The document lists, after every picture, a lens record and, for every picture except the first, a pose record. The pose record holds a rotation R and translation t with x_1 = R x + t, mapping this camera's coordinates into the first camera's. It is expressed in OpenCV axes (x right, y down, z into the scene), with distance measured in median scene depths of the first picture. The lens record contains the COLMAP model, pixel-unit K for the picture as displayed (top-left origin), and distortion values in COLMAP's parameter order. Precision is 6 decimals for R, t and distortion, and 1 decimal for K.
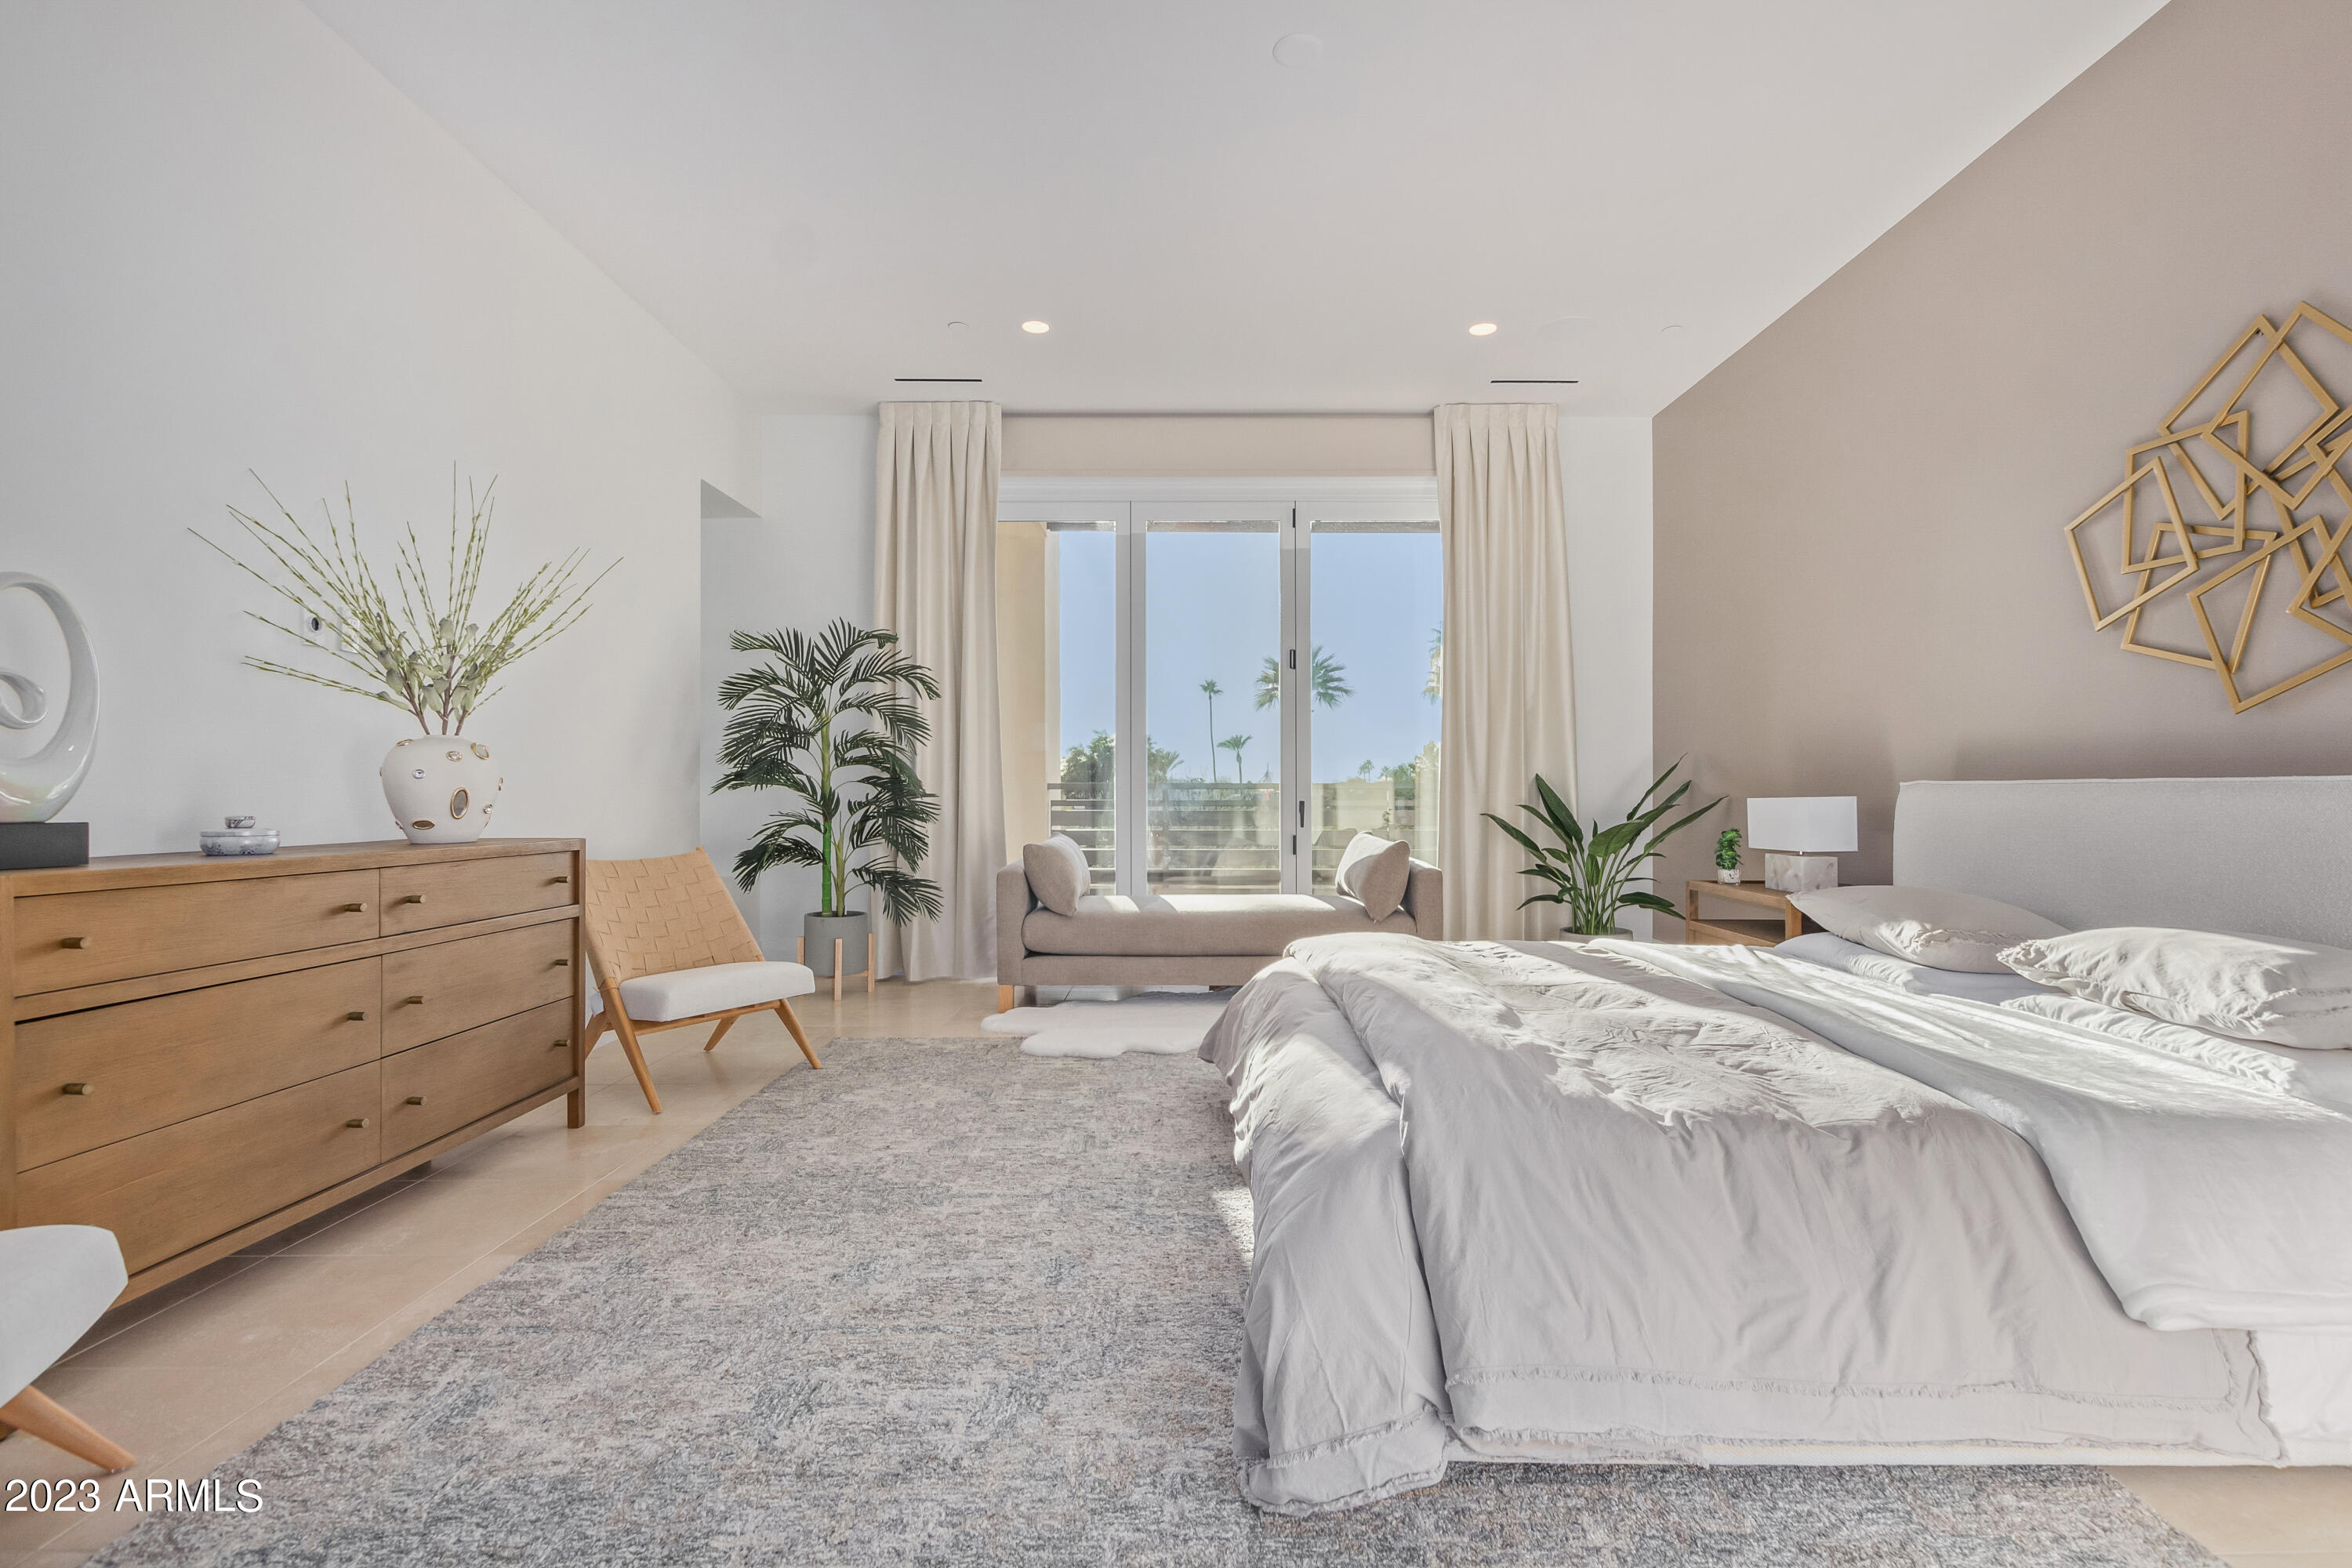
lens RADIAL K [[1092.8, 0, 1188.0], [0, 1092.8, 797.2], [0, 0, 1]] dist [-0.002263, -0.001097]
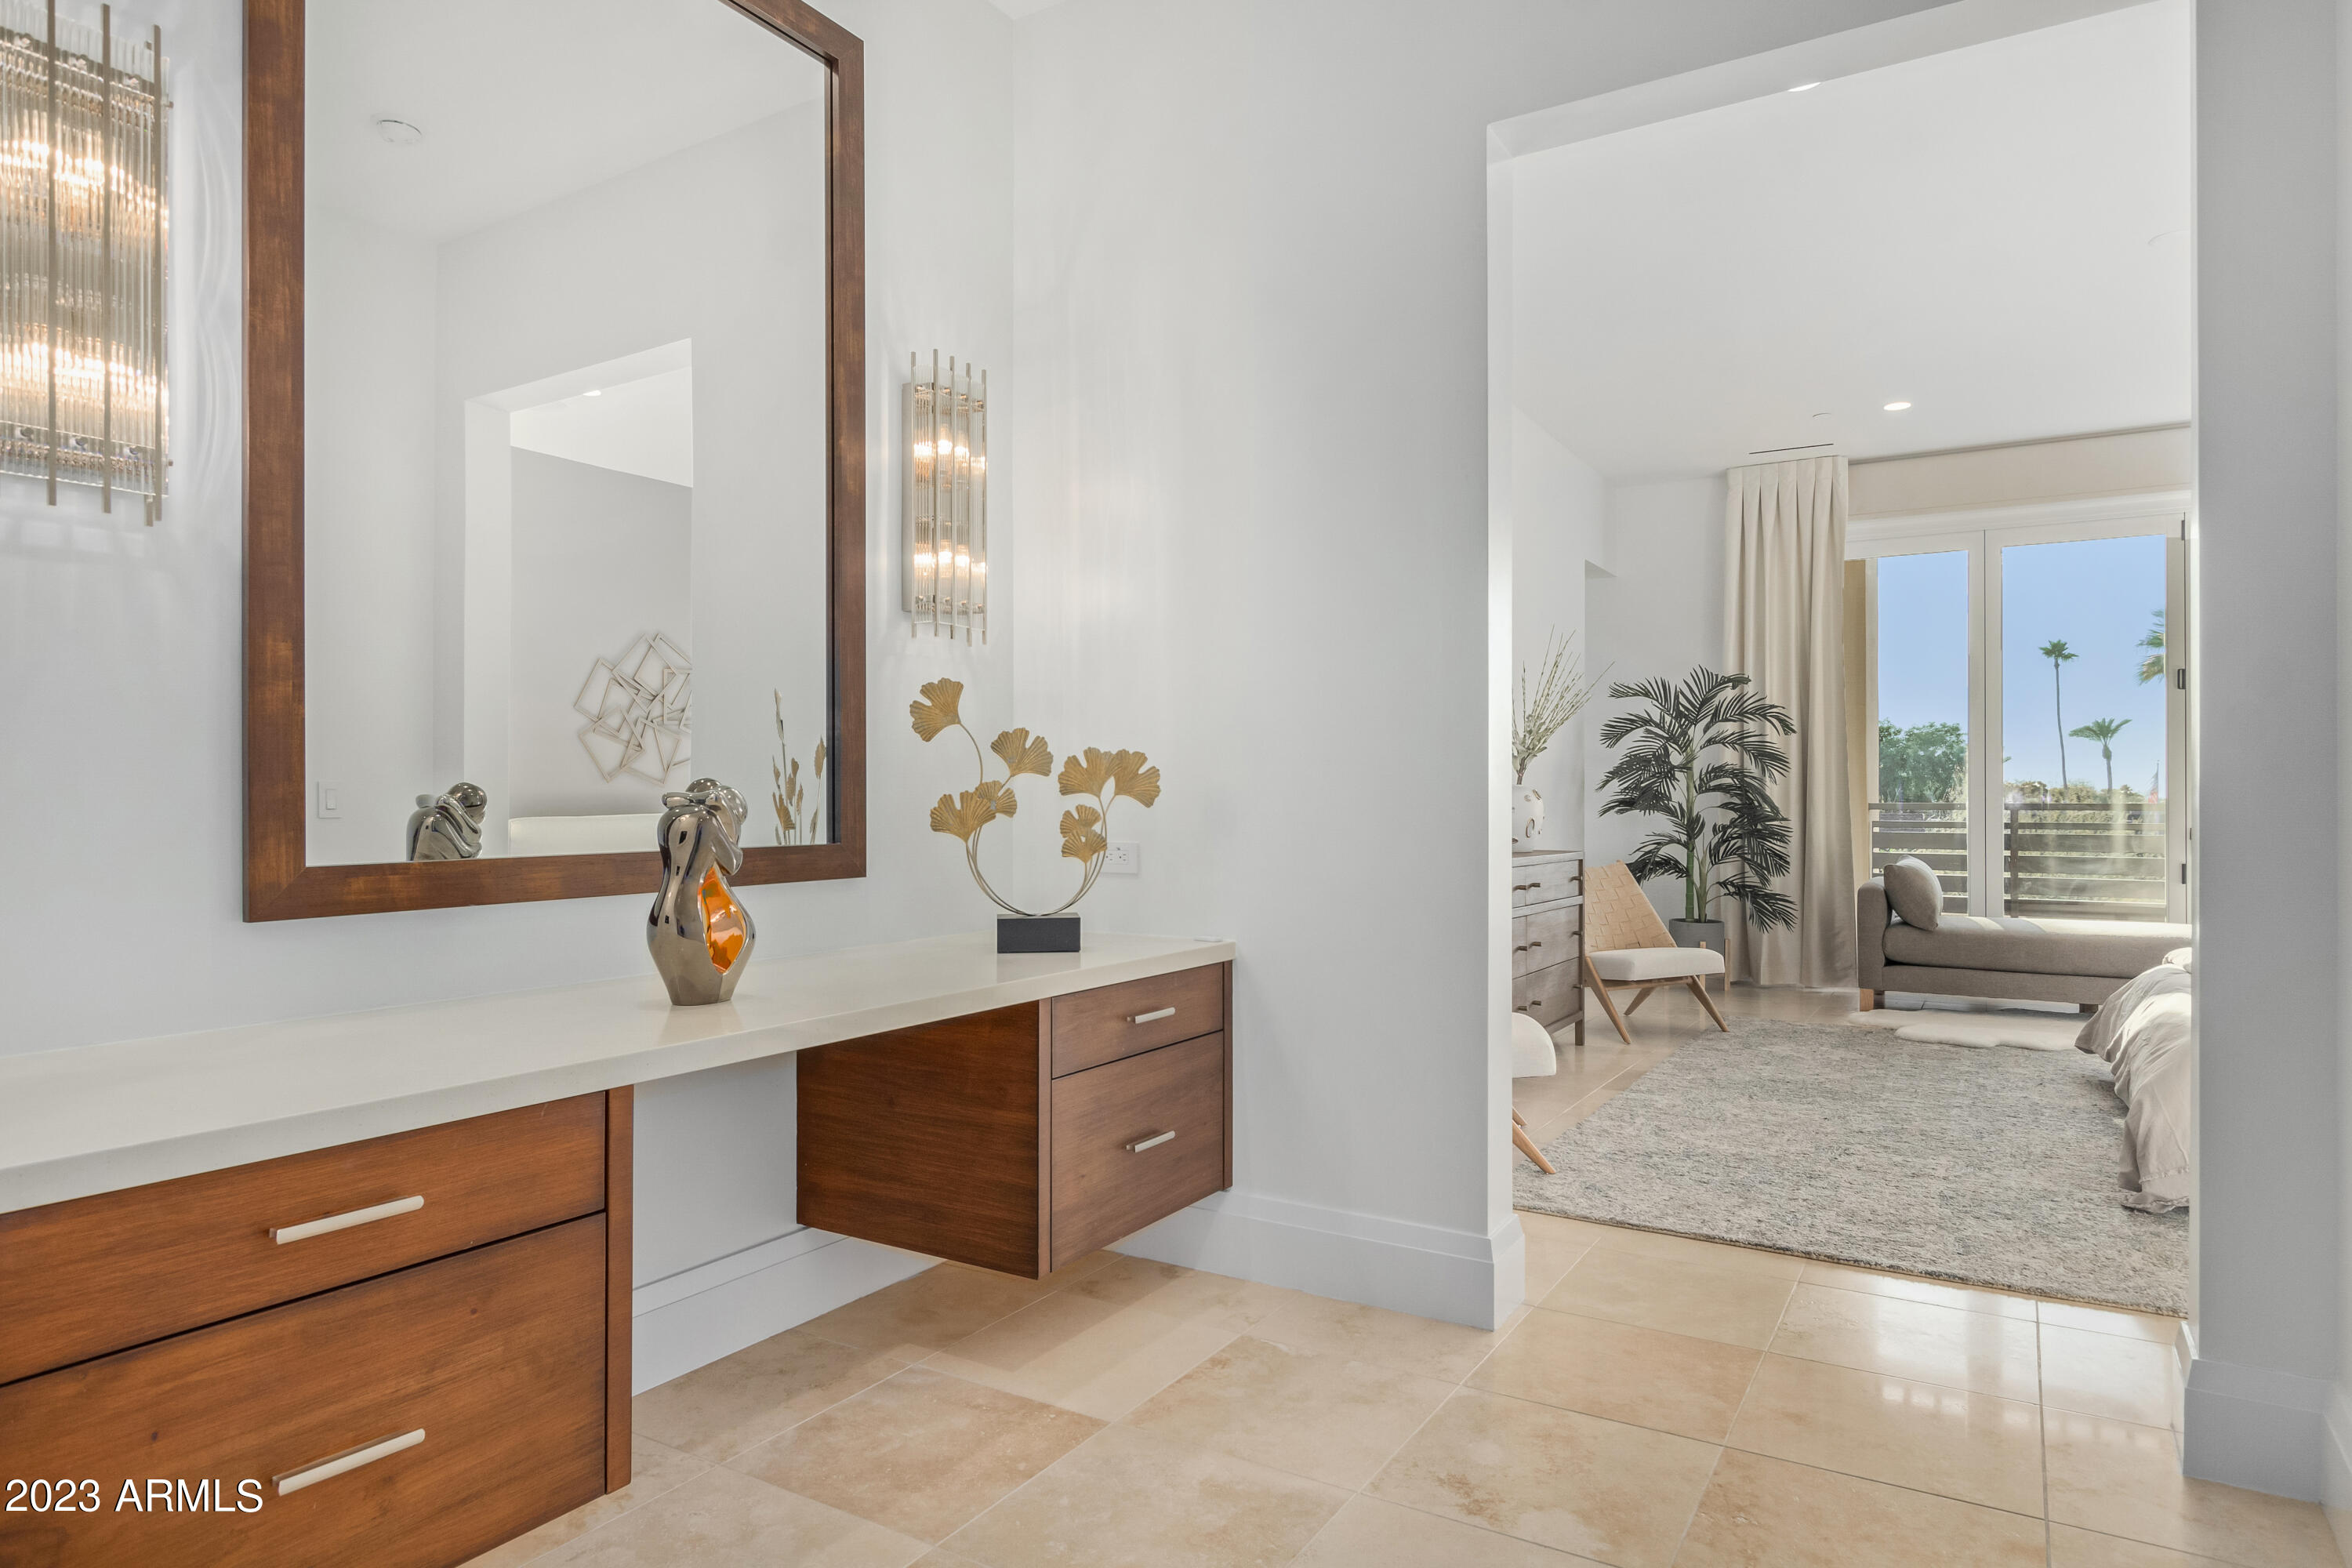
lens RADIAL K [[1415.5, 0, 1166.0], [0, 1415.5, 791.5], [0, 0, 1]] dist [0.005973, -0.000382]
pose [[0.858503, -0.000259, -0.512808, -0.034571], [-0.004689, 0.999954, -0.008355, -0.015947], [0.512786, 0.009577, 0.858463, -0.602470]]
